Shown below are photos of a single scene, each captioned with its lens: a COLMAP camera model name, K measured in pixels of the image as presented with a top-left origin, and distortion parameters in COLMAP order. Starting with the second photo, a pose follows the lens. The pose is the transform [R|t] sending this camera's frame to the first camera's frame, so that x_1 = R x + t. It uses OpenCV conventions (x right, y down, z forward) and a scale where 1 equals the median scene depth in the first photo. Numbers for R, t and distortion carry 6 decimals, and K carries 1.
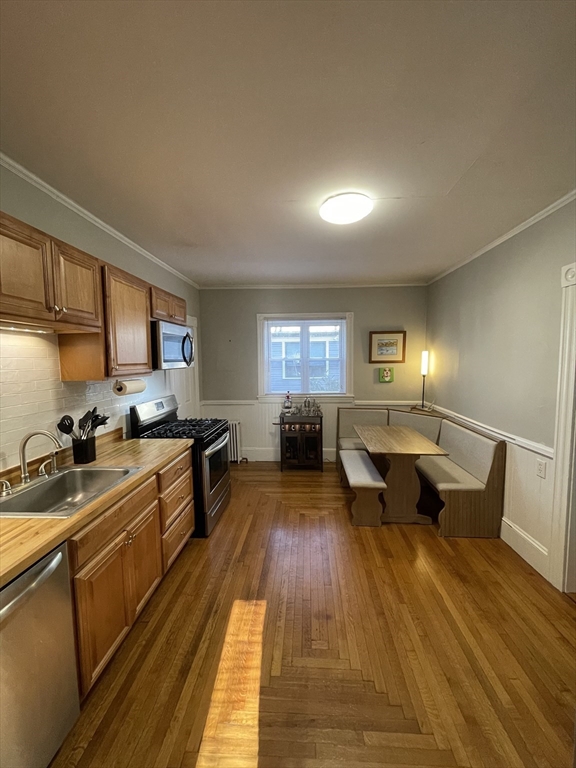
lens RADIAL K [[310.1, 0, 290.1], [0, 310.1, 381.9], [0, 0, 1]] dist [-0.002803, 0.000016]
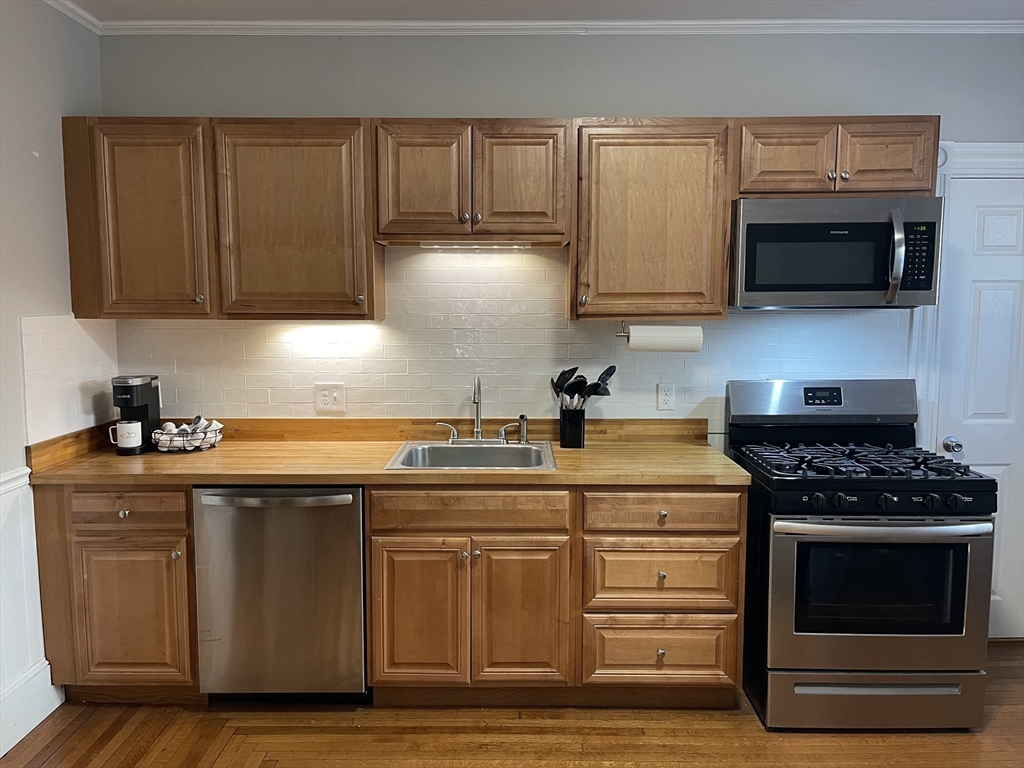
lens RADIAL K [[775.4, 0, 509.7], [0, 775.4, 379.0], [0, 0, 1]] dist [0.042710, -0.044648]
pose [[0.034103, 0.118324, -0.992389, 0.907464], [-0.074415, 0.990511, 0.115543, -0.054804], [0.996644, 0.069908, 0.042585, 0.802078]]
